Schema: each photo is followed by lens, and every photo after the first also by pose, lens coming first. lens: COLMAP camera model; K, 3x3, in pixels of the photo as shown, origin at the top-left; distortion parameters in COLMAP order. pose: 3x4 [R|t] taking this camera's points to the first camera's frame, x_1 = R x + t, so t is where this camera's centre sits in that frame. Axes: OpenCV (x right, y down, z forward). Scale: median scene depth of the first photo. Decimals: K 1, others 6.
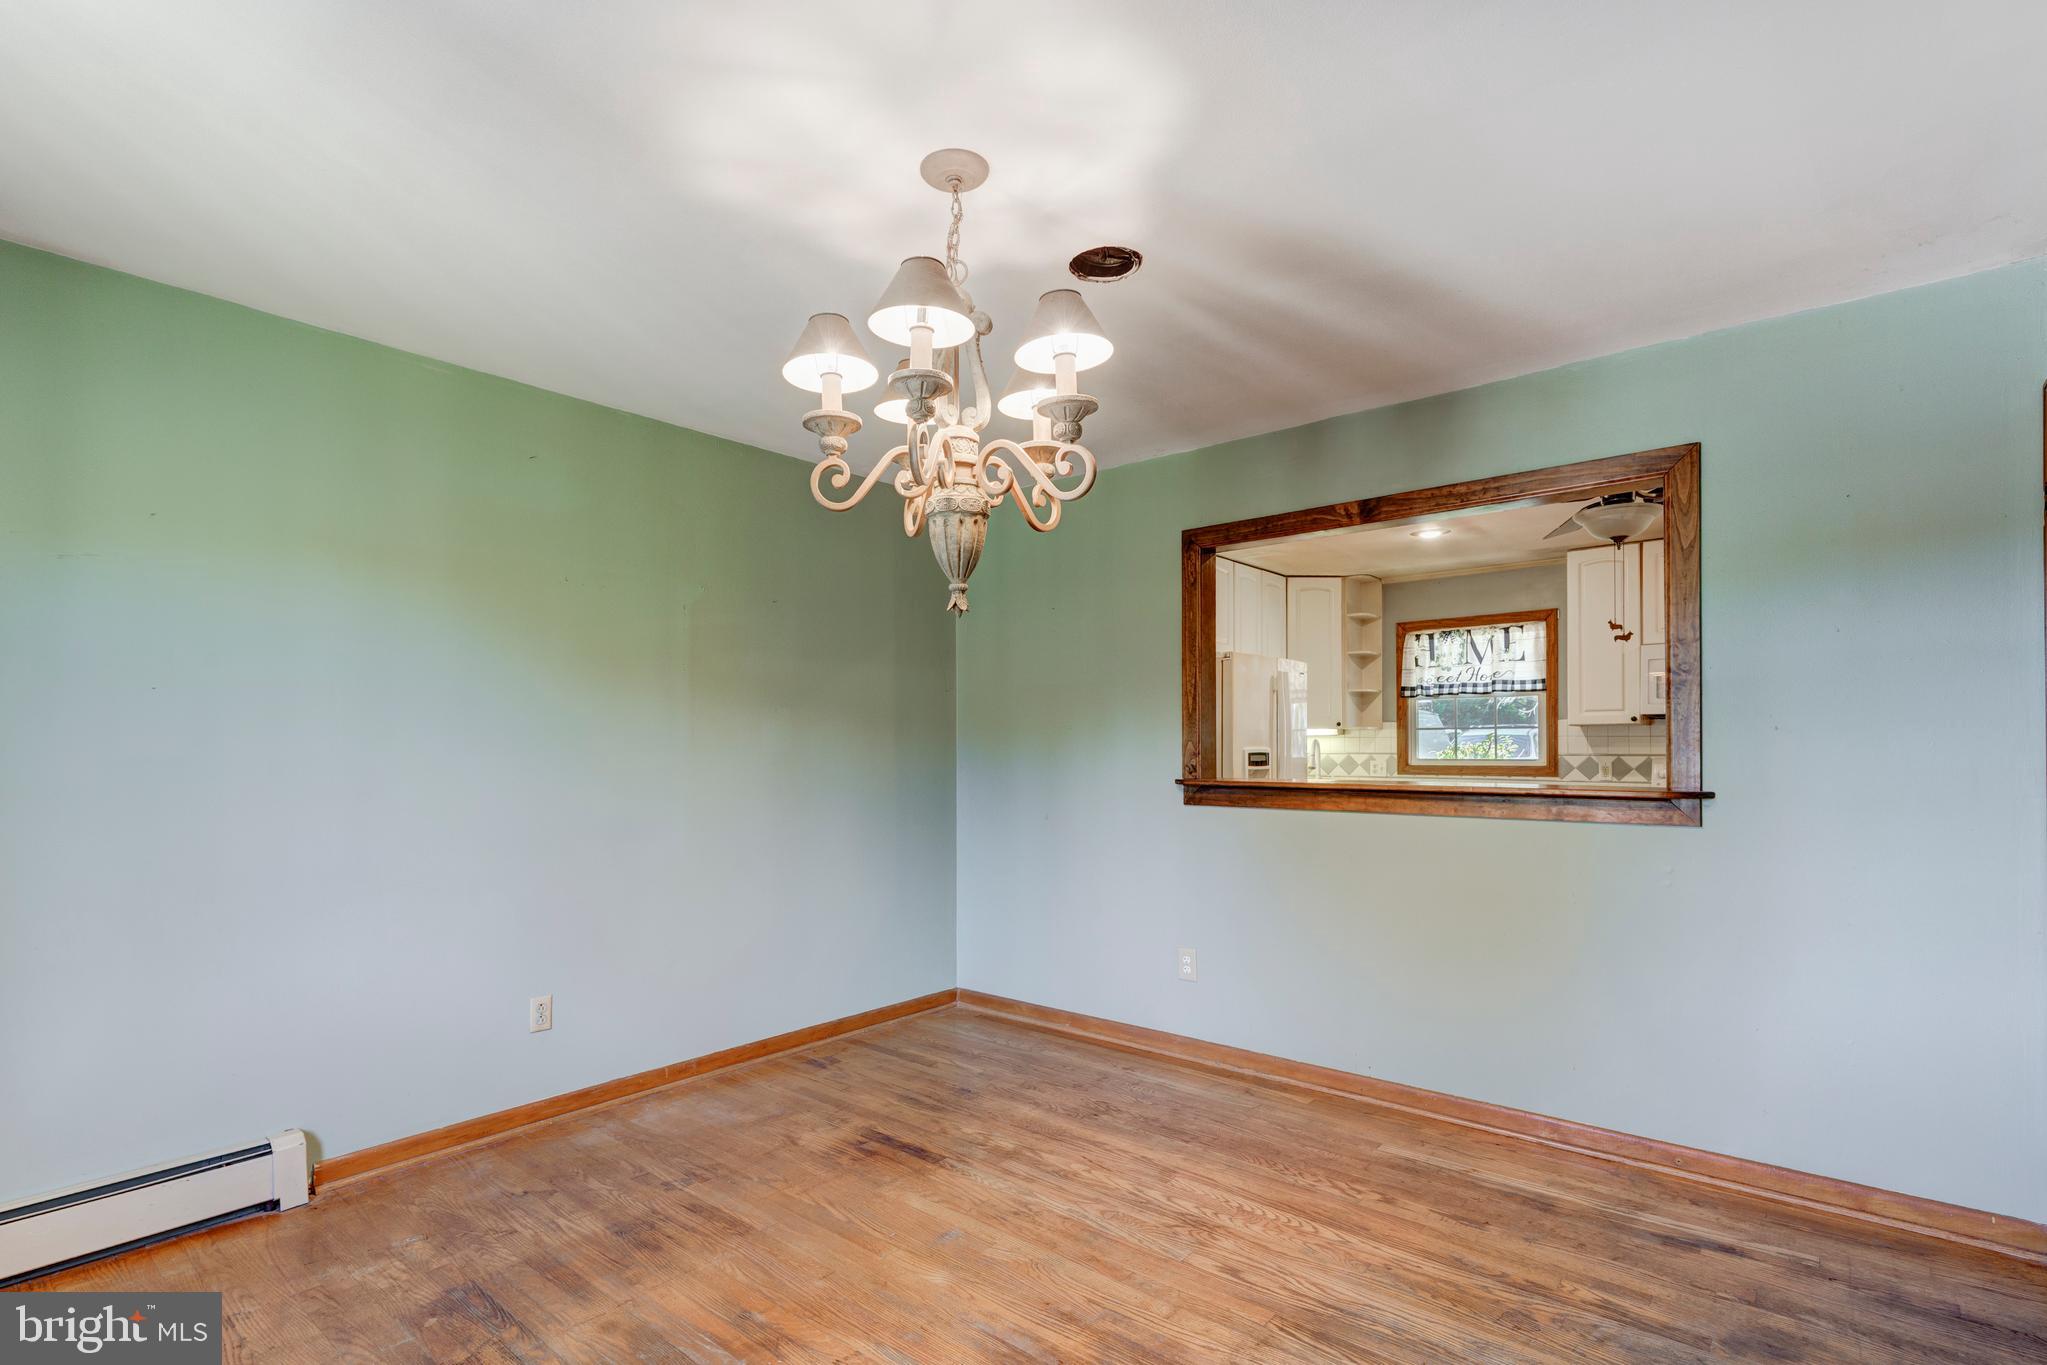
lens RADIAL K [[952.7, 0, 1045.4], [0, 952.7, 740.5], [0, 0, 1]] dist [0.004774, 0.000080]
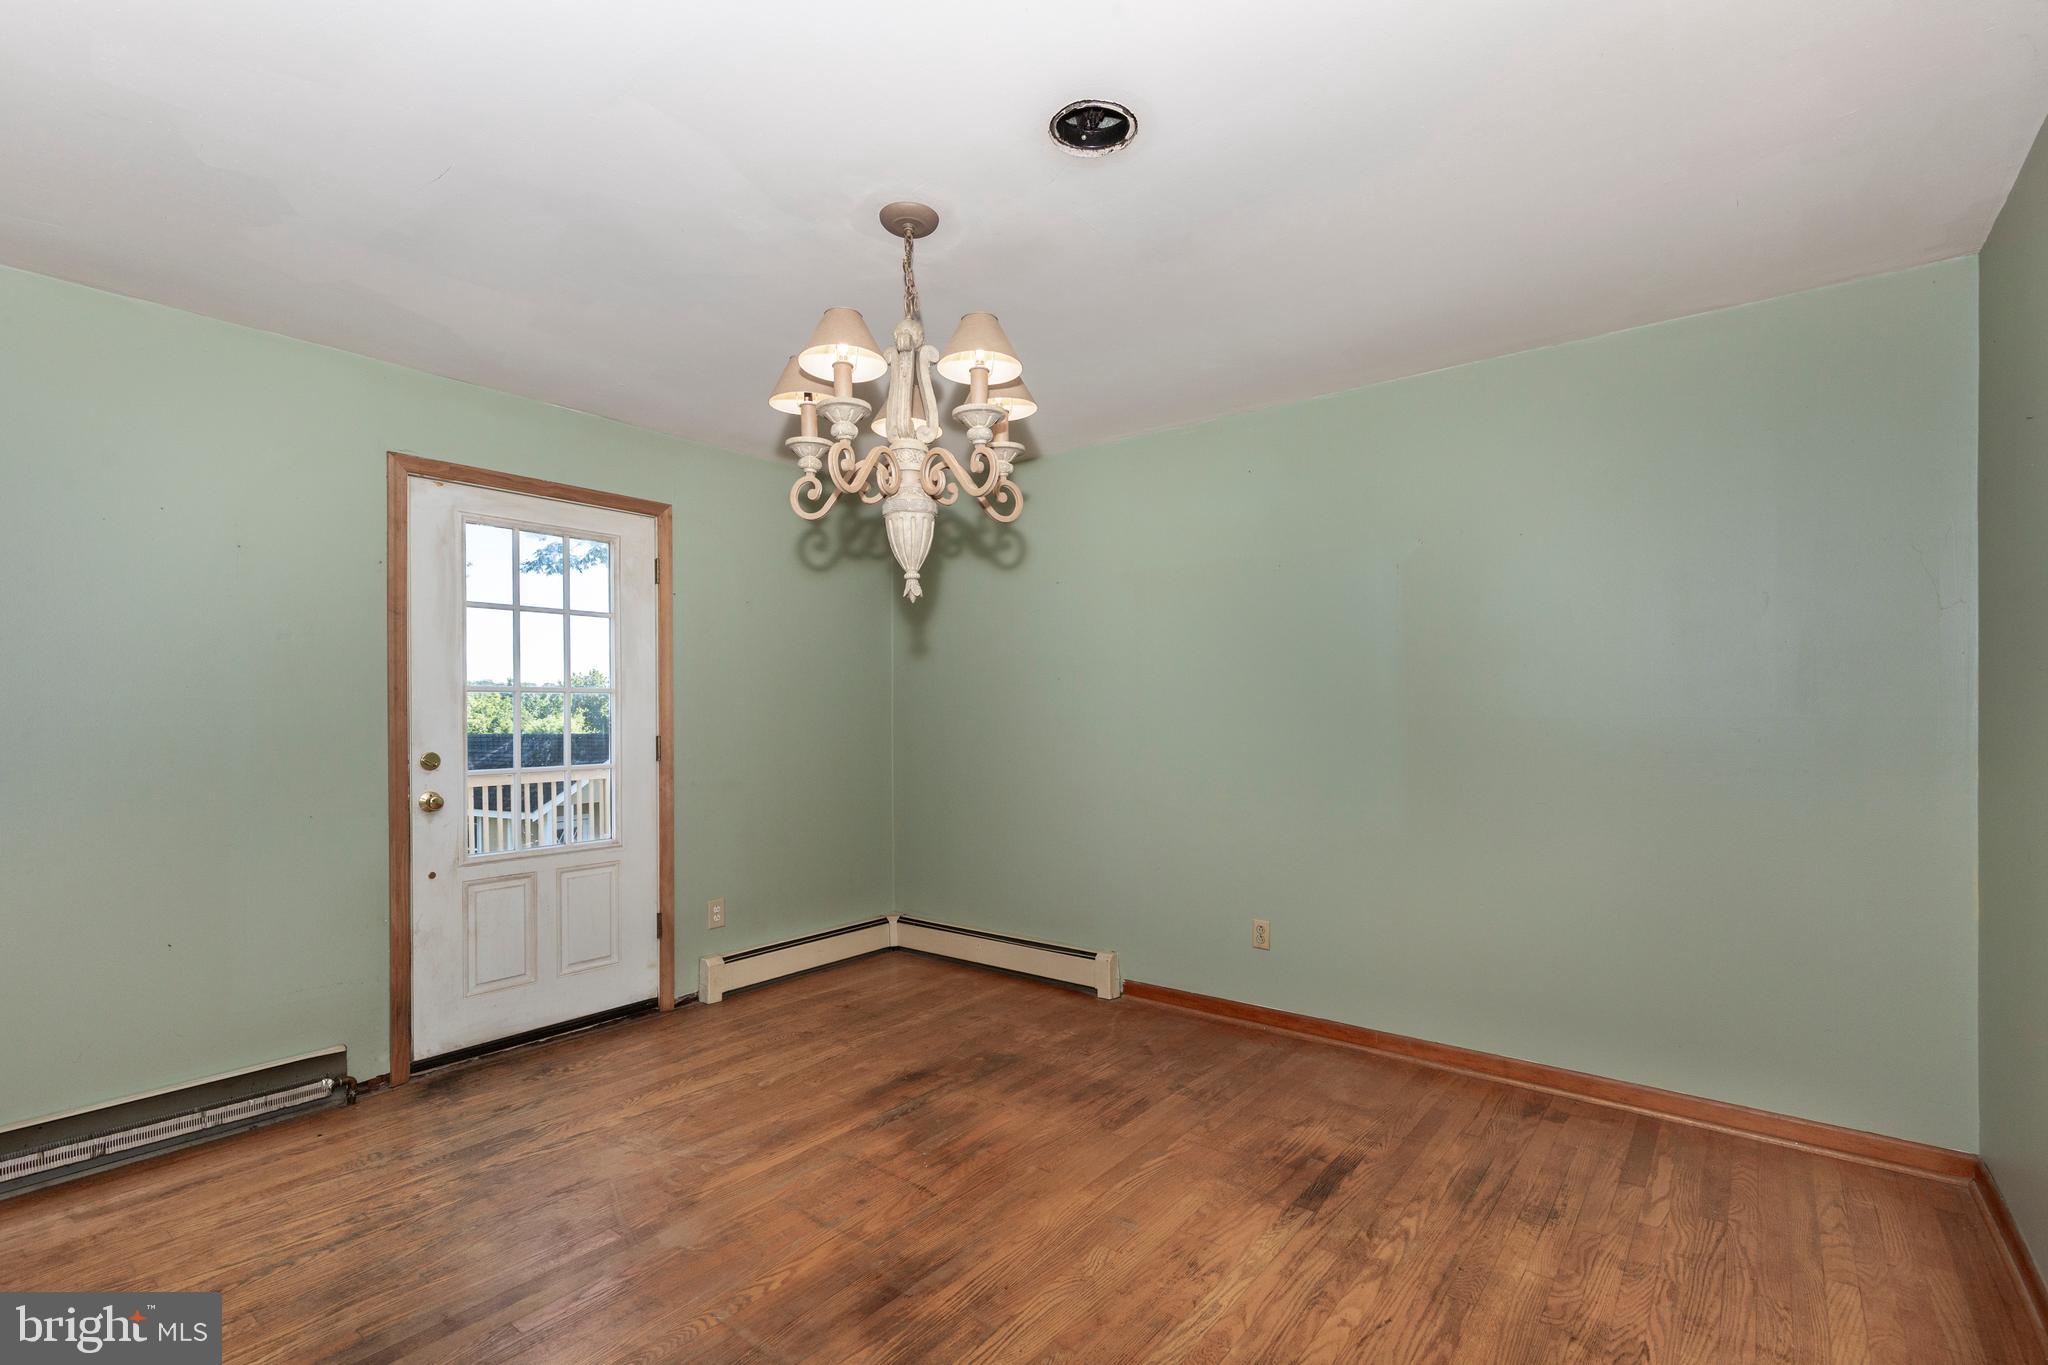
lens RADIAL K [[953.2, 0, 1026.7], [0, 953.2, 701.5], [0, 0, 1]] dist [0.004774, 0.000080]
pose [[0.026623, -0.009853, -0.999597, 0.743614], [0.009408, 0.999910, -0.009606, 0.003717], [0.999601, -0.009148, 0.026713, 0.761407]]
